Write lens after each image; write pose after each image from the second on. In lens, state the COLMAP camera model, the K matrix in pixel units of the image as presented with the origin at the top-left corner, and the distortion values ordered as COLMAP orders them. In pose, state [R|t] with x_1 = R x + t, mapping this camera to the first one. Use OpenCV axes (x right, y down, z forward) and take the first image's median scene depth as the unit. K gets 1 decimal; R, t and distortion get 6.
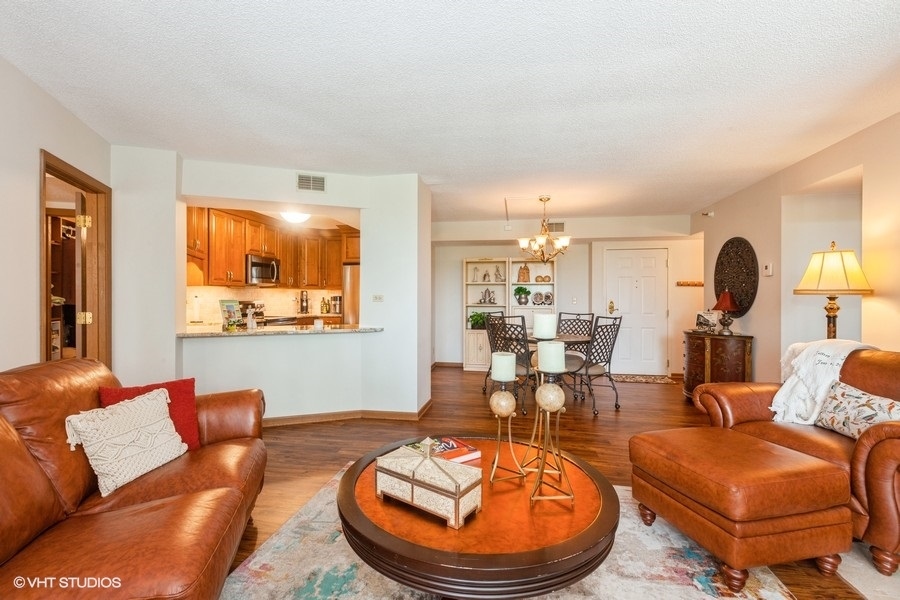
lens RADIAL K [[409.6, 0, 451.2], [0, 409.6, 291.3], [0, 0, 1]] dist [0.003224, 0.000546]
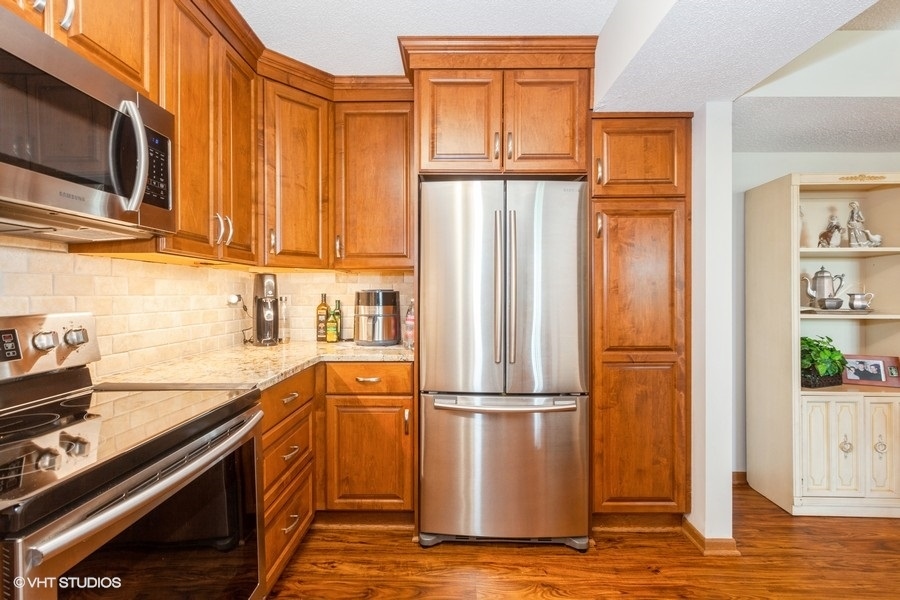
lens RADIAL K [[409.6, 0, 451.2], [0, 409.6, 291.3], [0, 0, 1]] dist [0.003224, 0.000546]
pose [[0.987630, 0.003927, 0.156755, -0.272084], [-0.006632, 0.999838, 0.016734, 0.006741], [-0.156663, -0.017566, 0.987496, 0.676150]]
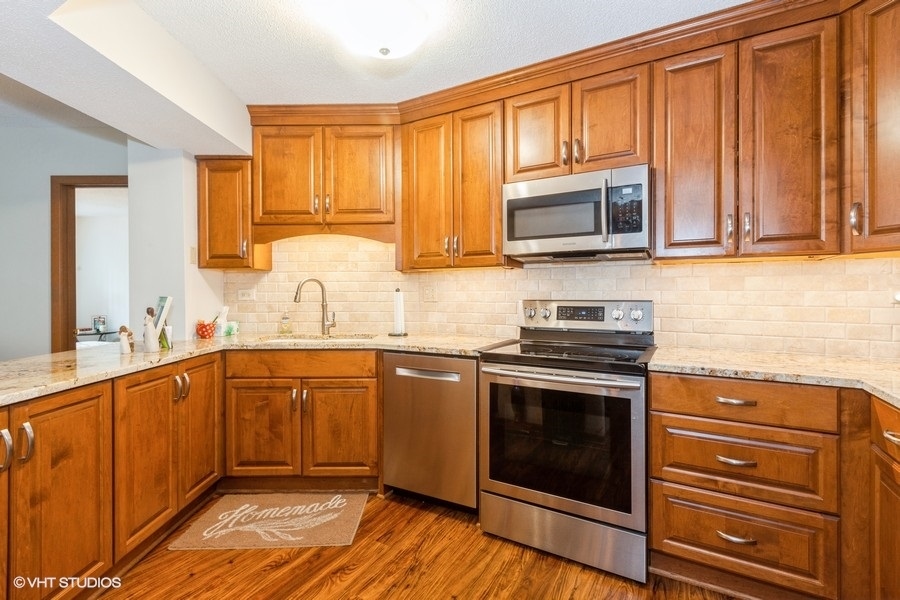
lens RADIAL K [[409.6, 0, 451.2], [0, 409.6, 291.3], [0, 0, 1]] dist [0.003224, 0.000546]
pose [[-0.346045, 0.007307, -0.938189, -0.075468], [0.023264, 0.999729, -0.000794, 0.010432], [0.937929, -0.022101, -0.346121, 0.853313]]
